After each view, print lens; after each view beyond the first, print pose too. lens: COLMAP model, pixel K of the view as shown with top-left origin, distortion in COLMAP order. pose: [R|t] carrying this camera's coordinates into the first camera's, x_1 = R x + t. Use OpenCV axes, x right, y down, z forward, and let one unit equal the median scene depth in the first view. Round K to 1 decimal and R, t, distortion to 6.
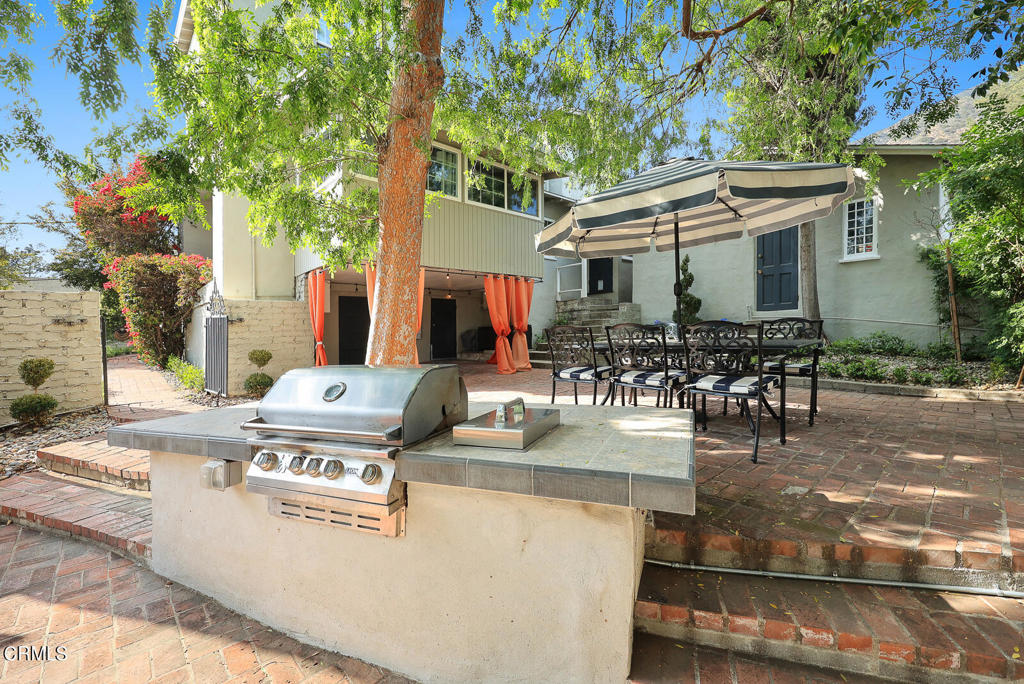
lens RADIAL K [[426.5, 0, 505.9], [0, 426.5, 335.6], [0, 0, 1]] dist [-0.000587, -0.000778]
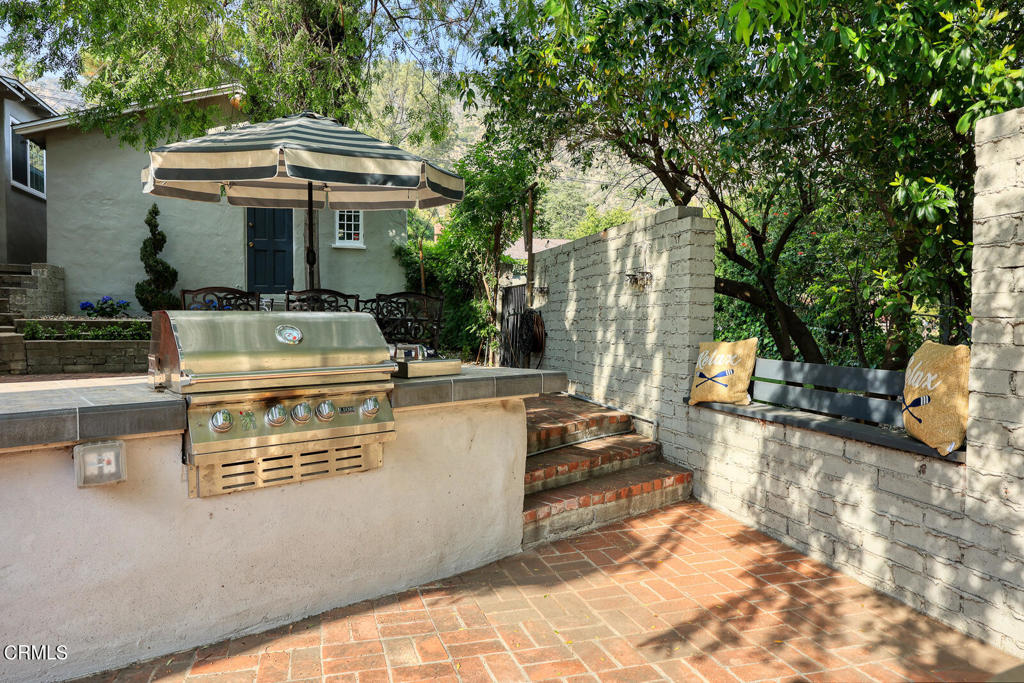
lens RADIAL K [[688.9, 0, 518.5], [0, 688.9, 343.3], [0, 0, 1]] dist [0.005896, -0.002781]
pose [[0.419032, 0.010371, 0.907912, -0.419544], [-0.011981, 0.999911, -0.005893, 0.043595], [-0.907893, -0.008408, 0.419119, -0.006102]]
